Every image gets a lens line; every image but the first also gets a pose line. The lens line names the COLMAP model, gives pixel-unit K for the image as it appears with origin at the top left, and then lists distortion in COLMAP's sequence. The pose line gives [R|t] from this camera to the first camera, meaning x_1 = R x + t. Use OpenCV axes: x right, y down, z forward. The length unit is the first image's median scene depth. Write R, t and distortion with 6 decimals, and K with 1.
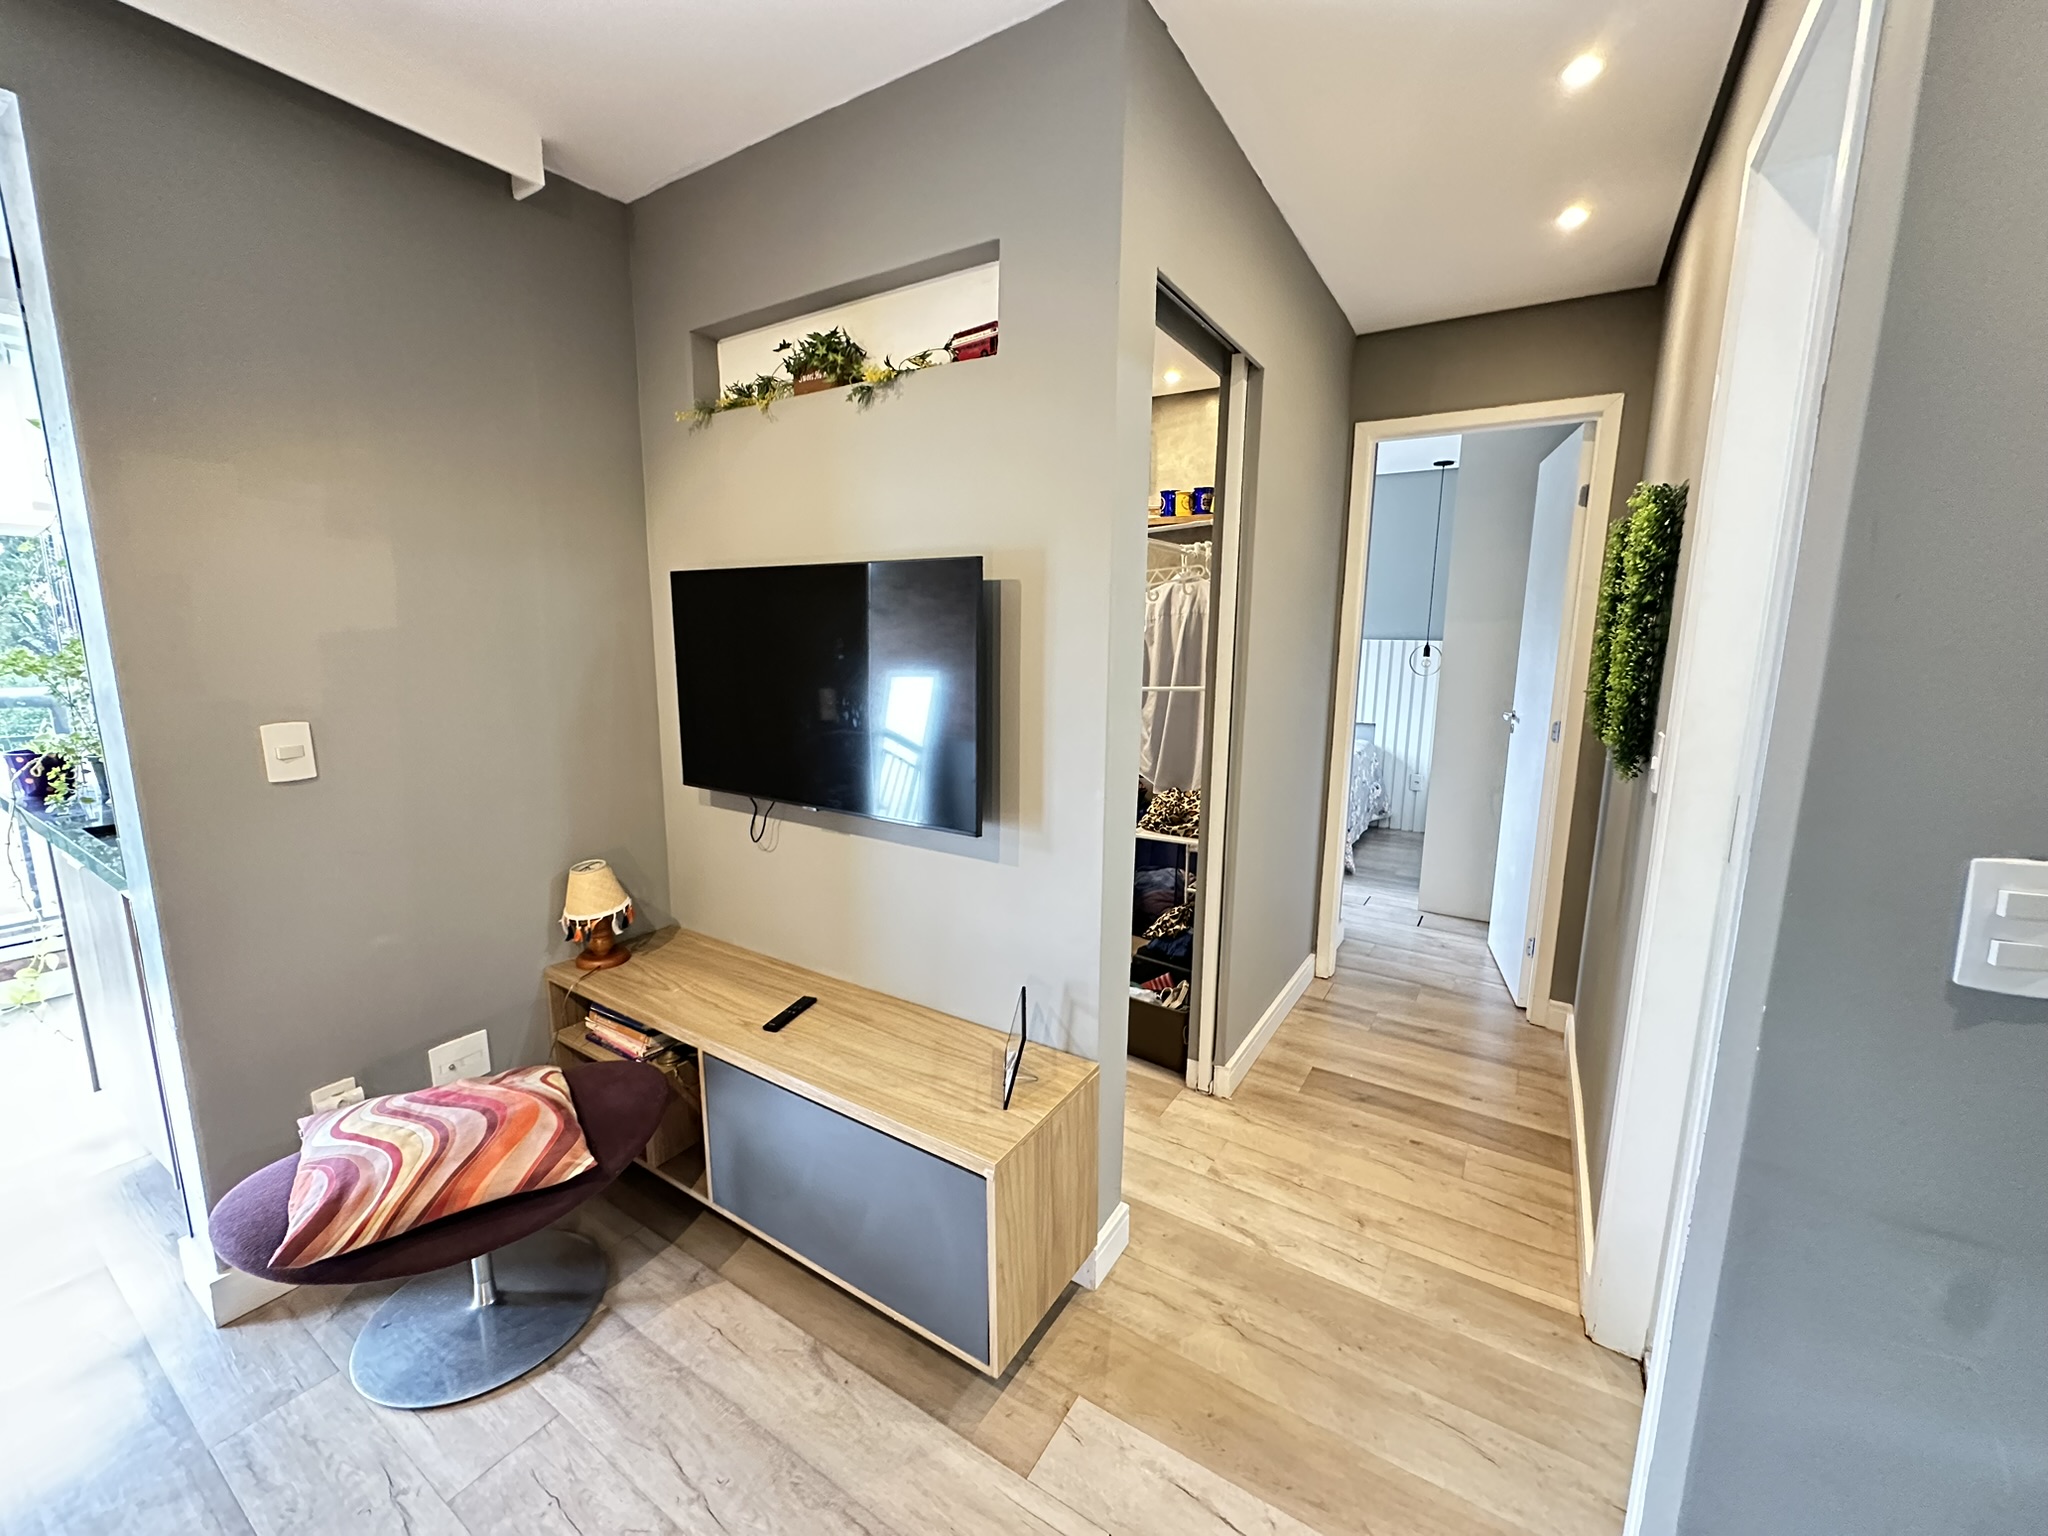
lens RADIAL K [[813.9, 0, 1027.6], [0, 813.9, 765.3], [0, 0, 1]] dist [-0.001703, 0.000299]
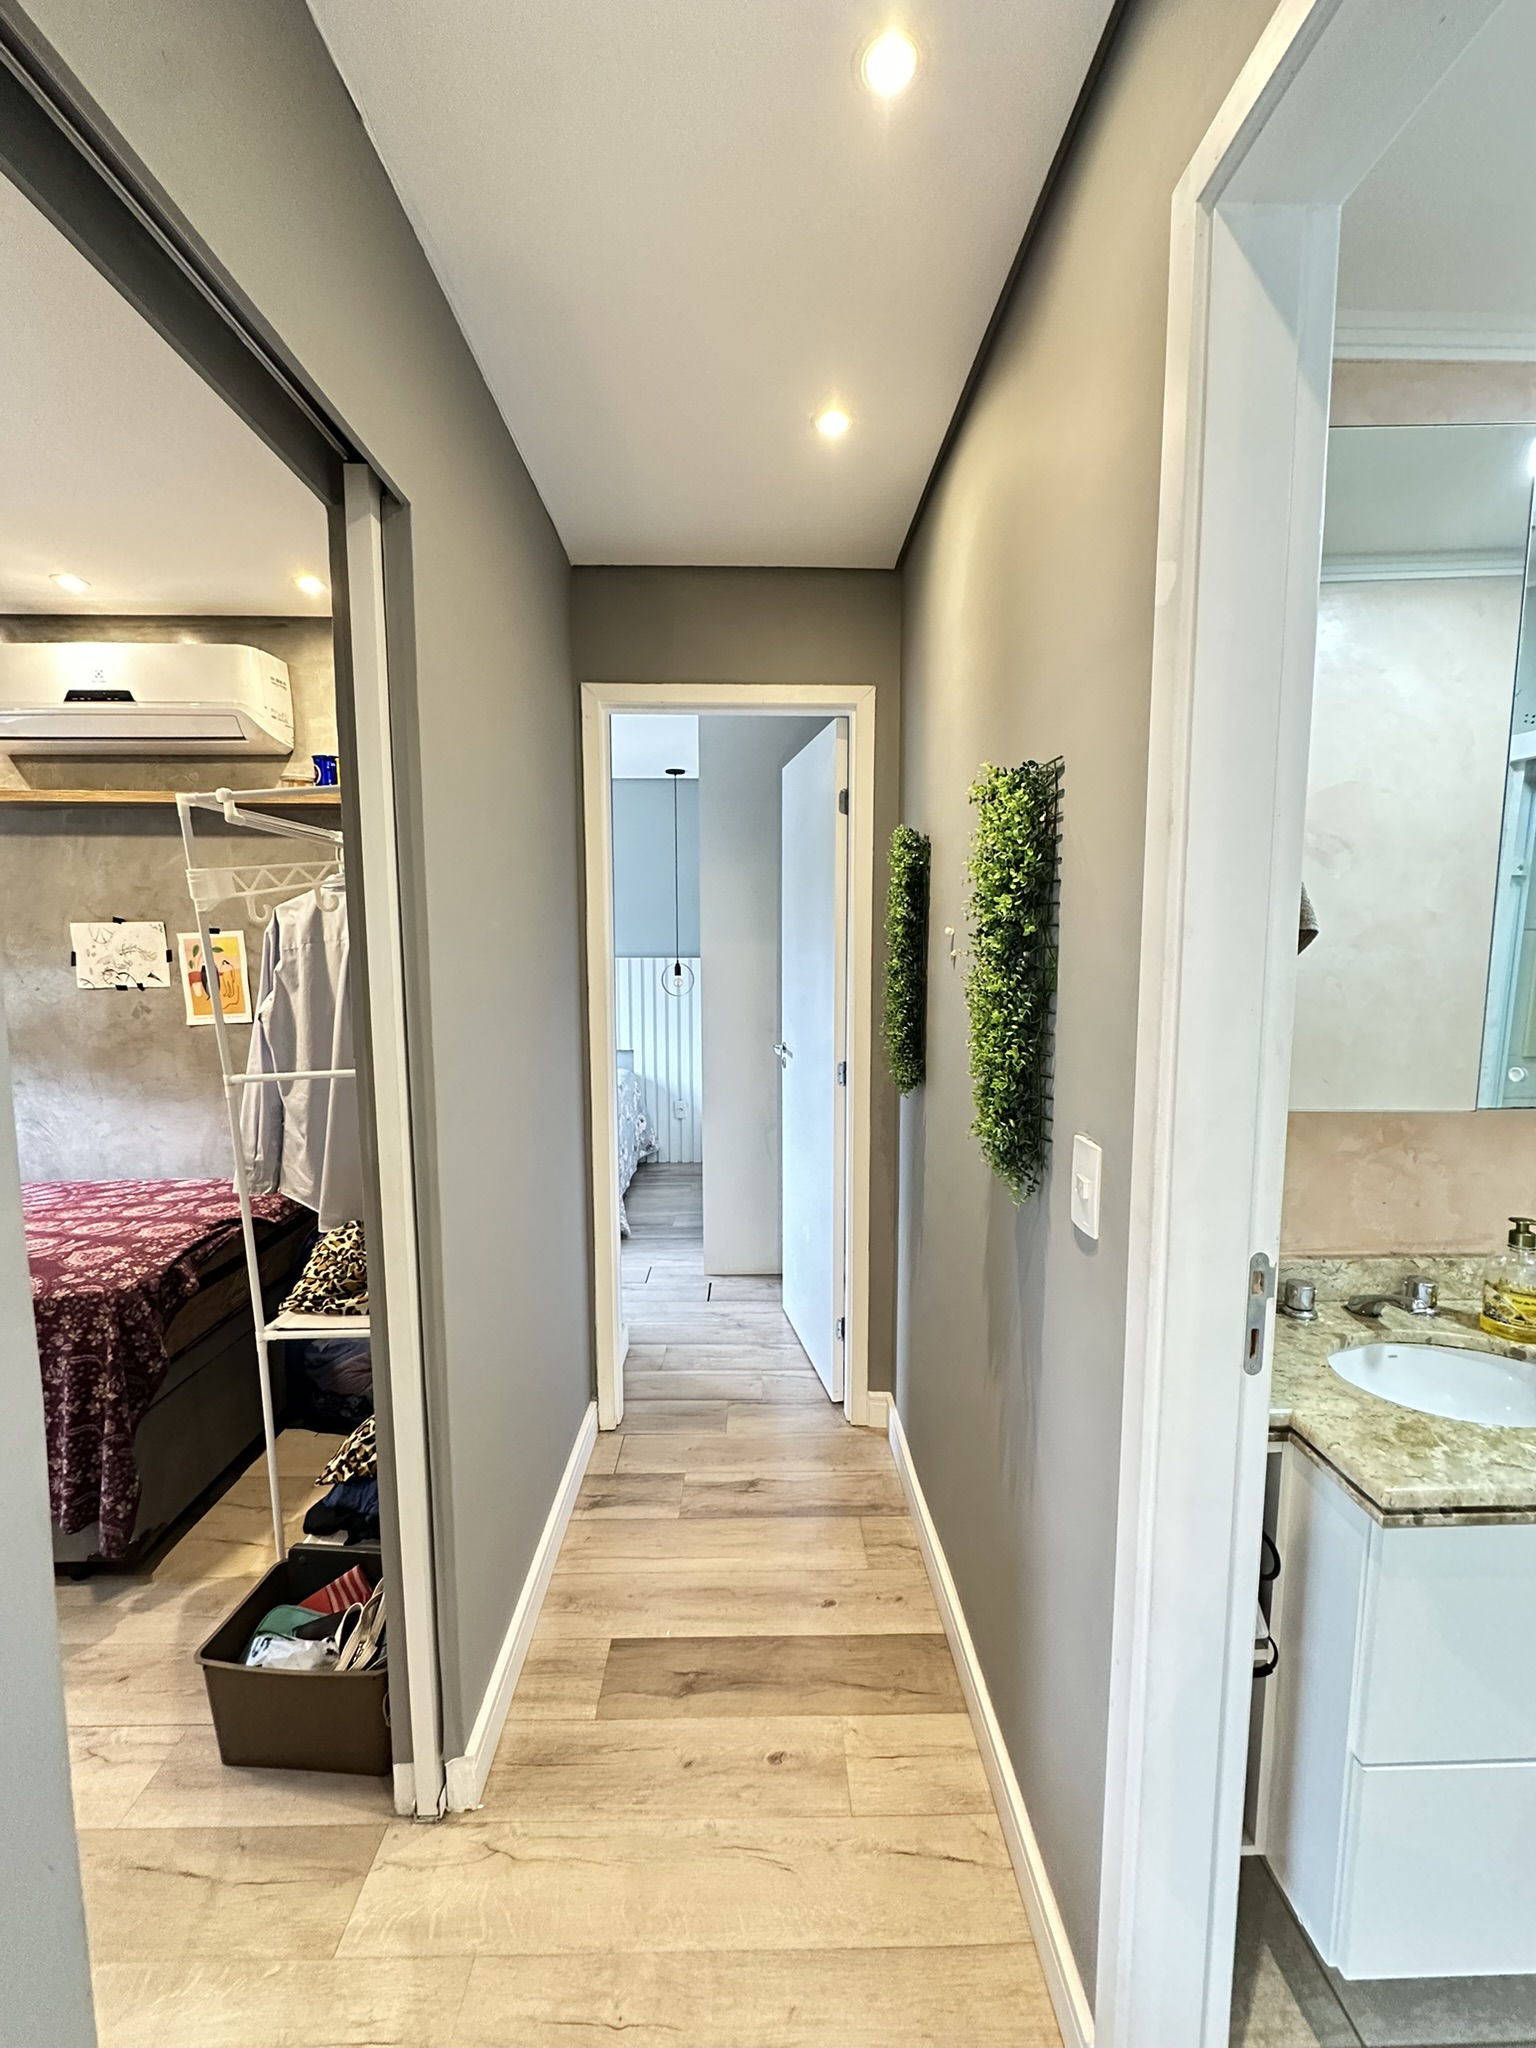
lens RADIAL K [[813.9, 0, 767.6], [0, 813.9, 1023.6], [0, 0, 1]] dist [-0.001703, 0.000299]
pose [[0.835512, -0.067277, 0.545337, 0.119794], [0.100632, 0.994425, -0.031498, -0.071493], [-0.540178, 0.081195, 0.837625, 0.312769]]
